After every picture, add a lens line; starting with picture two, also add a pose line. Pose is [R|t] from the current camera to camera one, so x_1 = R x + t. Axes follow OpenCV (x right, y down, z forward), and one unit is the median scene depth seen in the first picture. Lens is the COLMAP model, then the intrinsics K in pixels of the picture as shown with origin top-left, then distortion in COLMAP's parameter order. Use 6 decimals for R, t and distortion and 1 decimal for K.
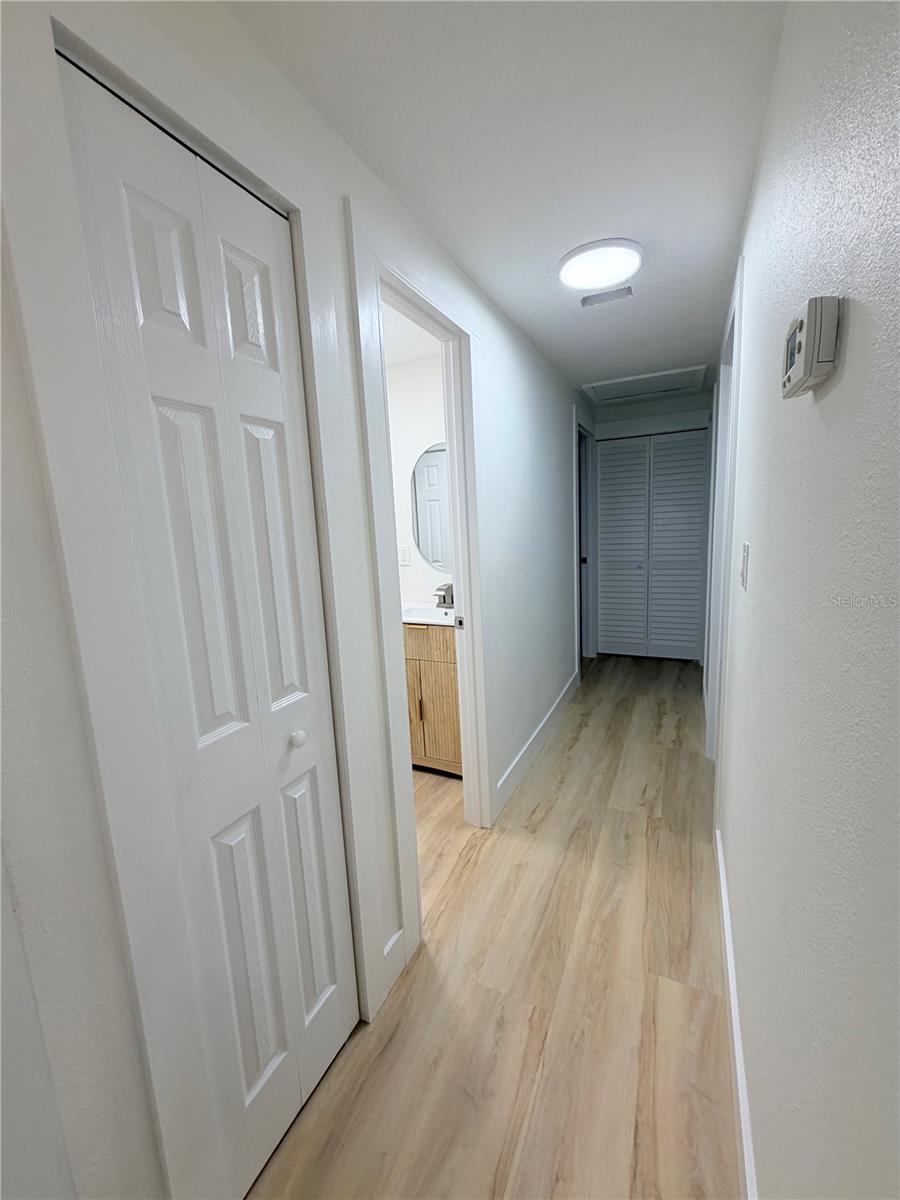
lens RADIAL K [[484.8, 0, 450.0], [0, 484.8, 600.0], [0, 0, 1]] dist [-0.000409, -0.000032]
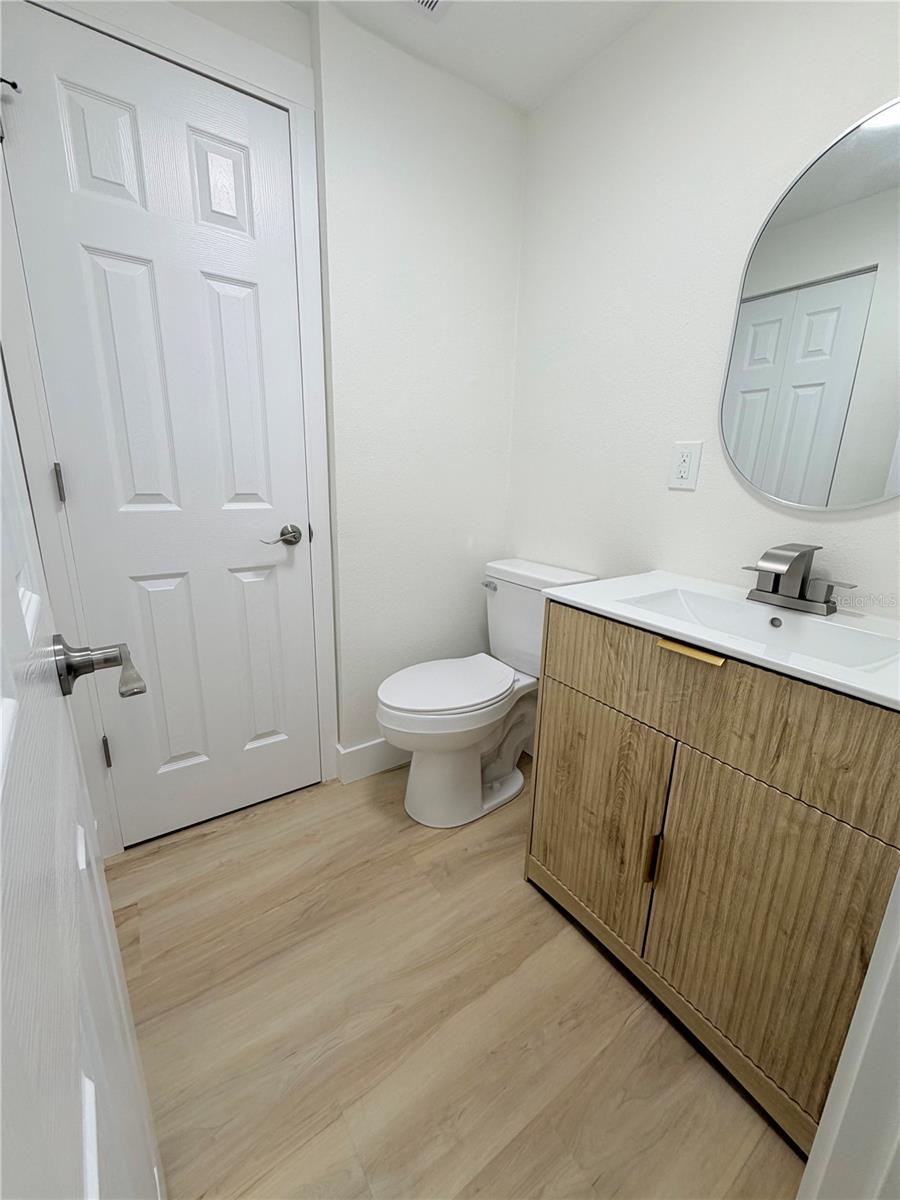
lens RADIAL K [[484.8, 0, 450.0], [0, 484.8, 600.0], [0, 0, 1]] dist [-0.000409, -0.000032]
pose [[0.868549, 0.192119, -0.456852, -0.059600], [-0.141561, 0.979574, 0.142809, -0.007066], [0.474957, -0.059364, 0.878005, 0.552210]]
